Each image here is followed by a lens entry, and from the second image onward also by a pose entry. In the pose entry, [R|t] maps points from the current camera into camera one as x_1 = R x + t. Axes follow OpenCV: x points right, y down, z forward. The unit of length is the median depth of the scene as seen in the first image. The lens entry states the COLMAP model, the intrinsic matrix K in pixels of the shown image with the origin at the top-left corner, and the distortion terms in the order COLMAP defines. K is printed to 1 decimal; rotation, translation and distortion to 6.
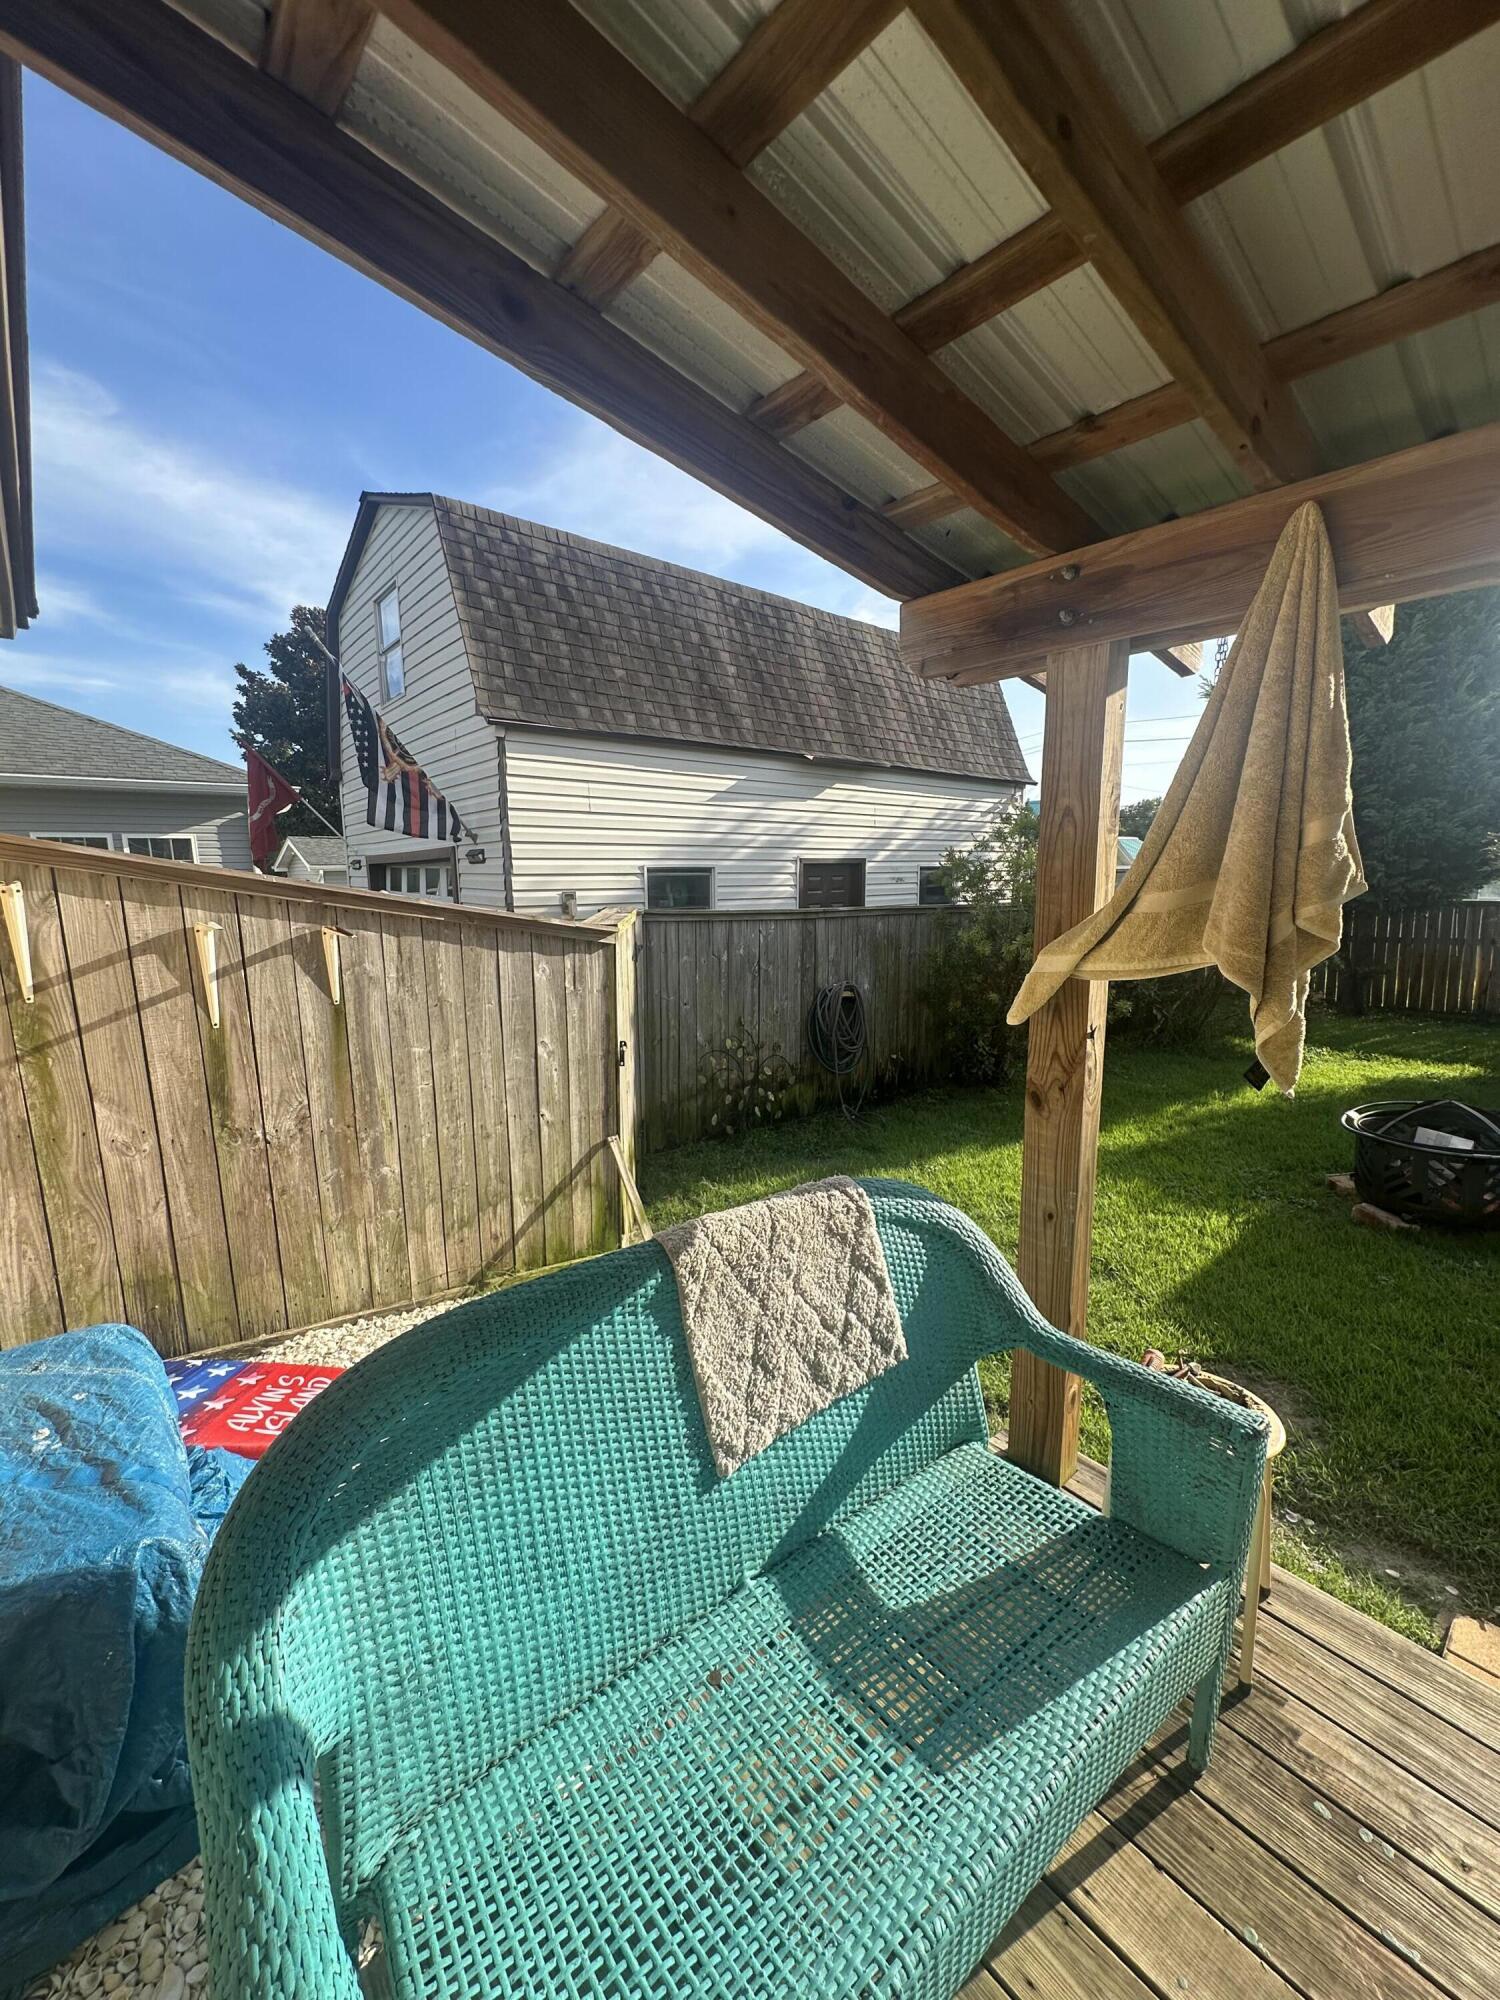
lens RADIAL K [[800.1, 0, 749.4], [0, 800.1, 997.1], [0, 0, 1]] dist [-0.003764, 0.001139]
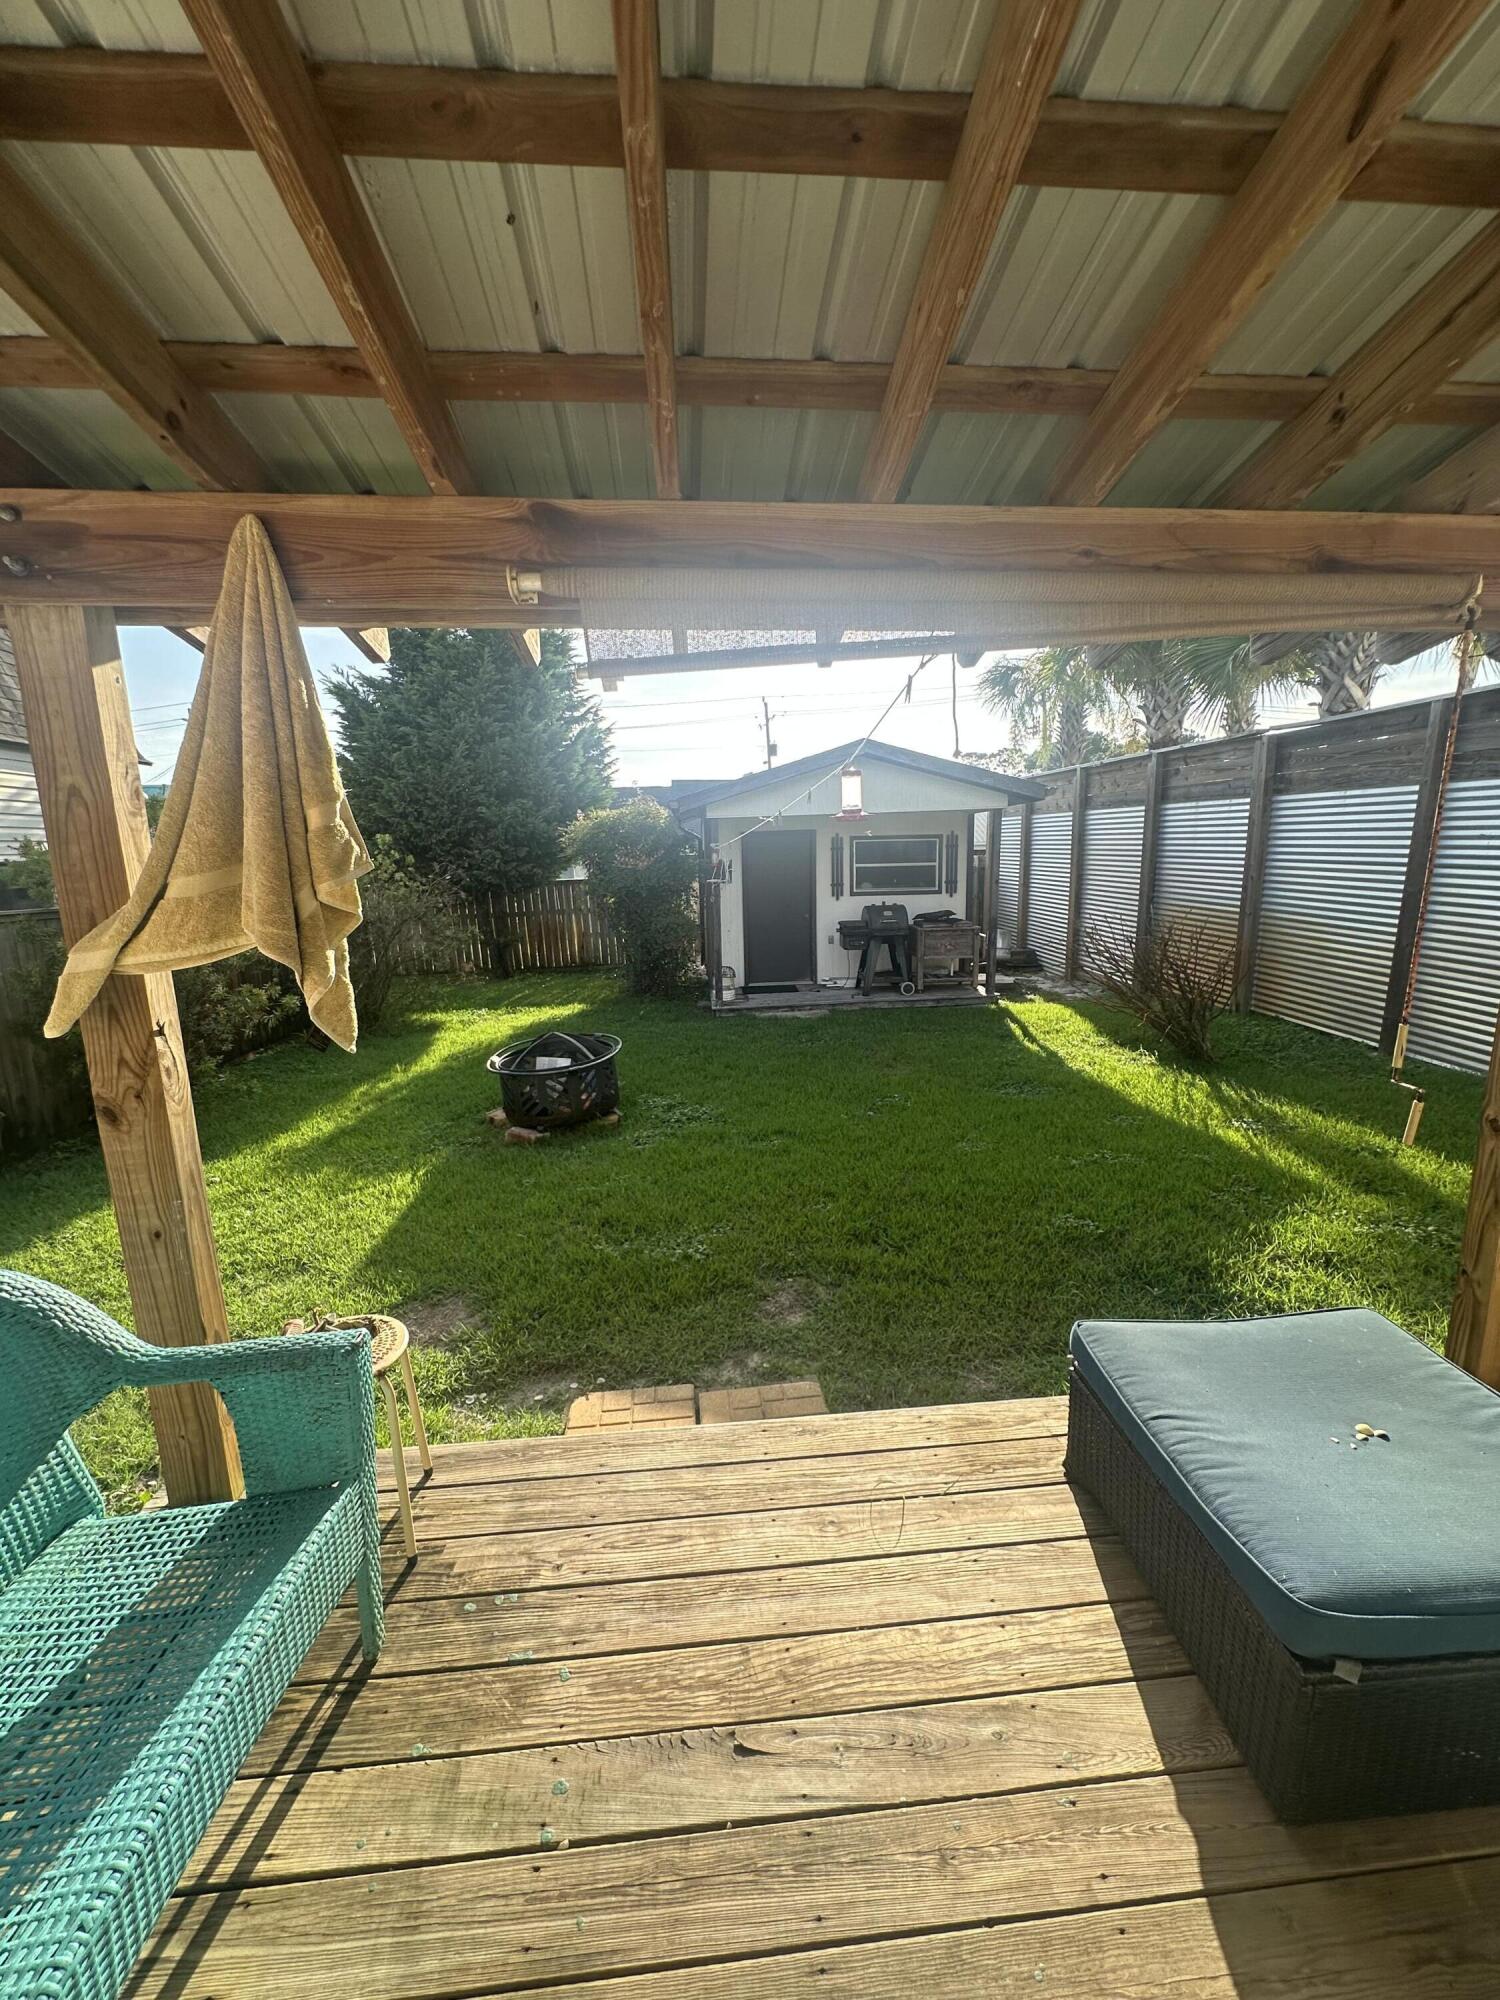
lens RADIAL K [[800.1, 0, 752.2], [0, 800.1, 998.6], [0, 0, 1]] dist [-0.003764, 0.001139]
pose [[0.590884, -0.154550, 0.791814, 0.105348], [0.145446, 0.985804, 0.083876, 0.032107], [-0.793537, 0.065606, 0.604975, -0.125649]]
